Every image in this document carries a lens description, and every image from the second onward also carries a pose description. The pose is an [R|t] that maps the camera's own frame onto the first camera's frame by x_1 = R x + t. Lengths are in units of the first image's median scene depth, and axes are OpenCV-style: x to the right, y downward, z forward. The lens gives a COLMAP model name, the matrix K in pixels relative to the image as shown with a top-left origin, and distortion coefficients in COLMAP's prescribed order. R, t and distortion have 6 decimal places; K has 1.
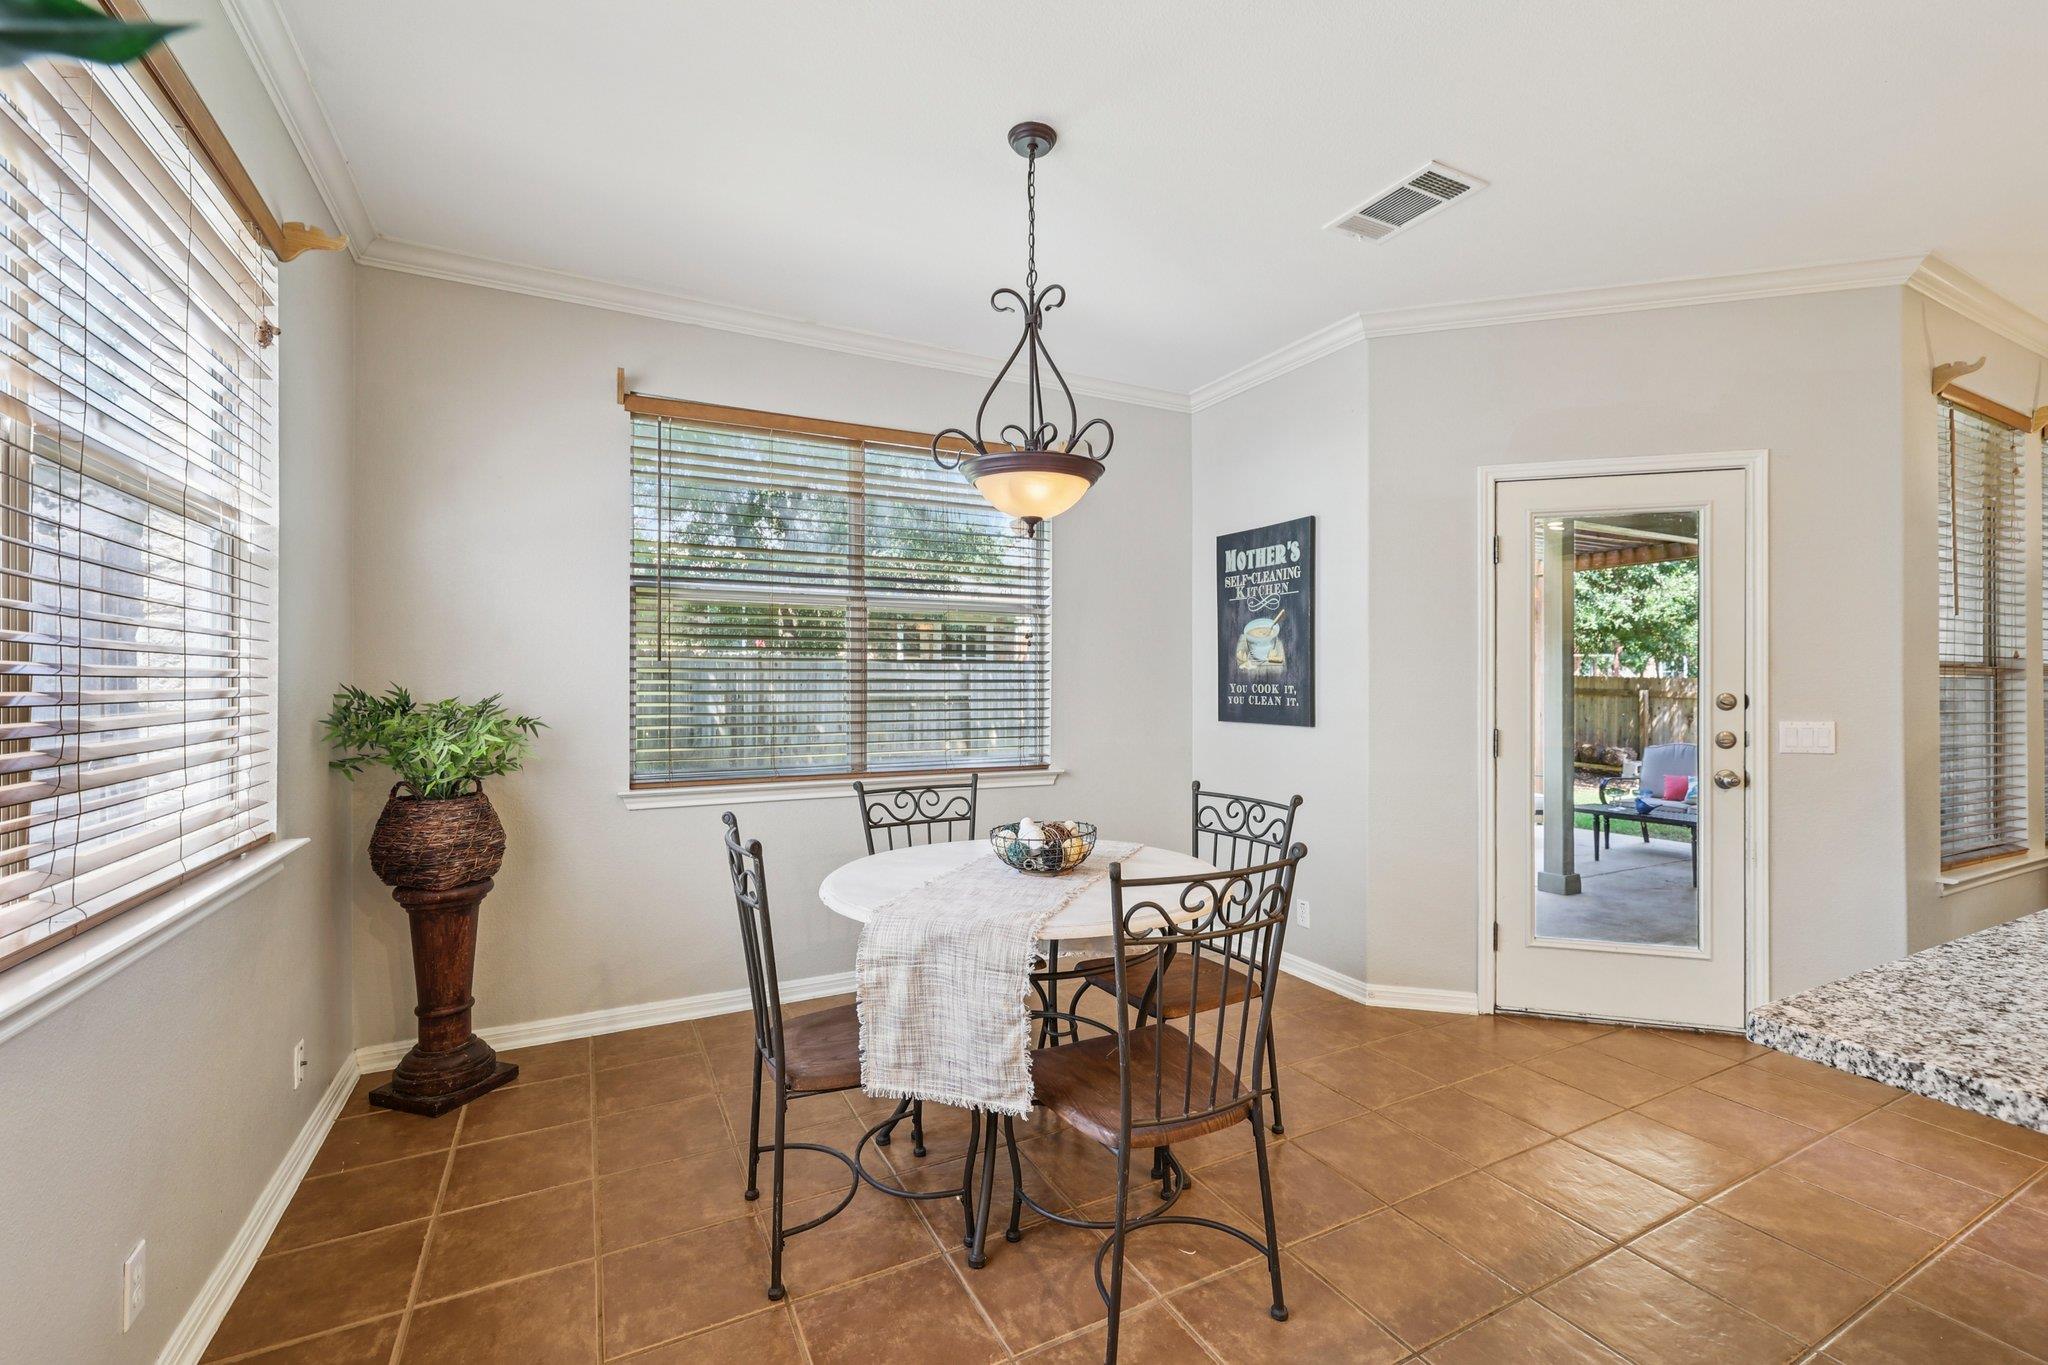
lens RADIAL K [[864.6, 0, 1024.0], [0, 864.6, 685.1], [0, 0, 1]] dist [0.000005, 0.000675]
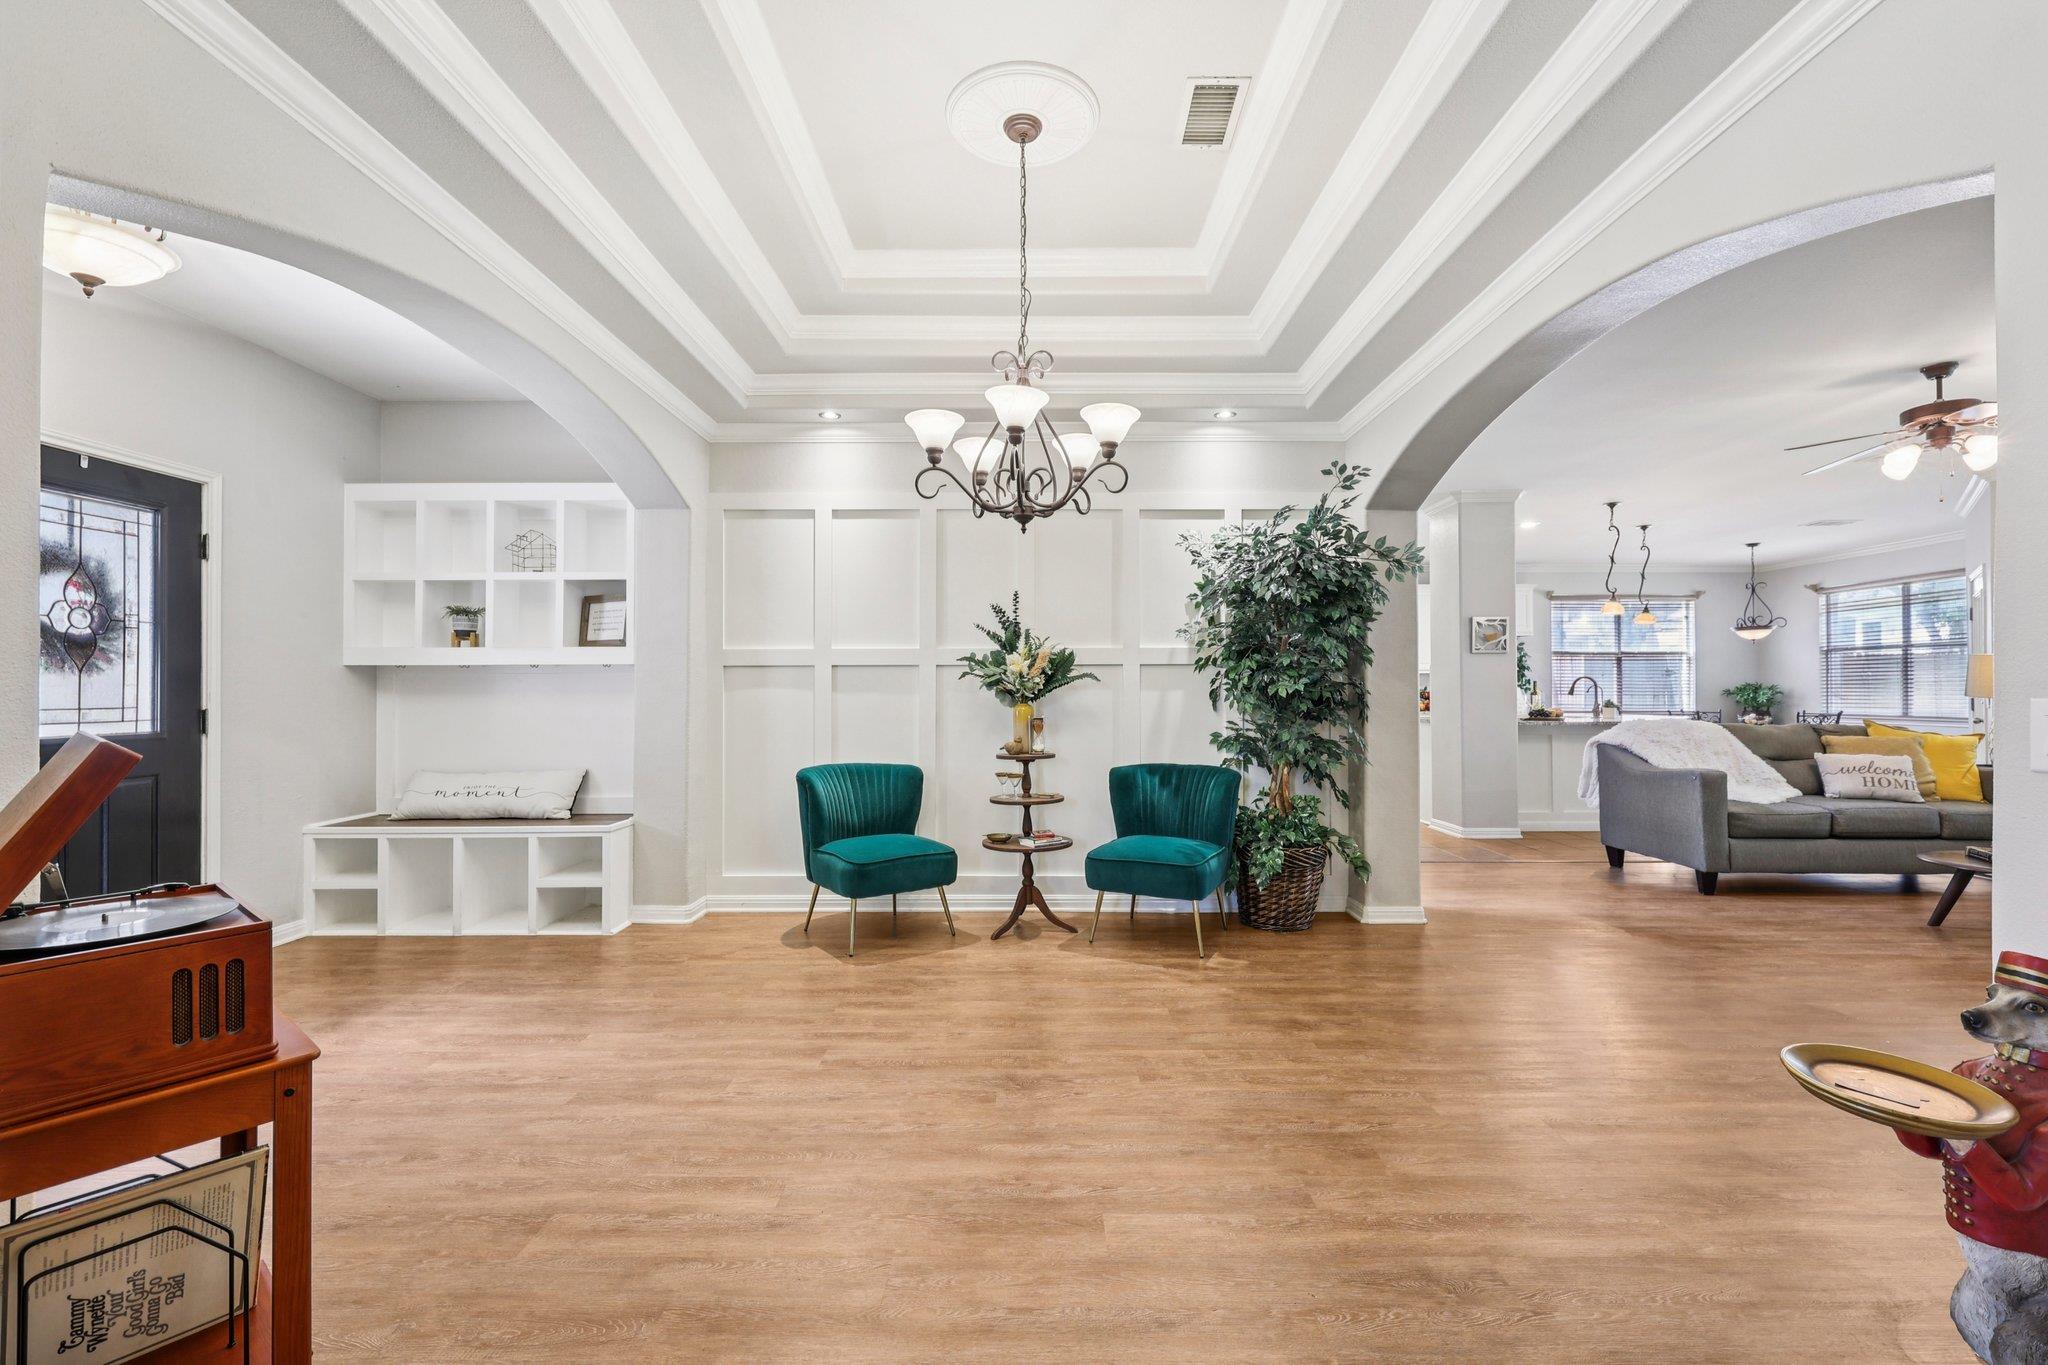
lens RADIAL K [[864.6, 0, 1020.3], [0, 864.6, 688.5], [0, 0, 1]] dist [0.000005, 0.000675]
pose [[-0.459051, -0.010141, -0.888352, 2.994836], [-0.003240, 0.999947, -0.009741, 0.053594], [0.888404, -0.001593, -0.459060, -0.109666]]
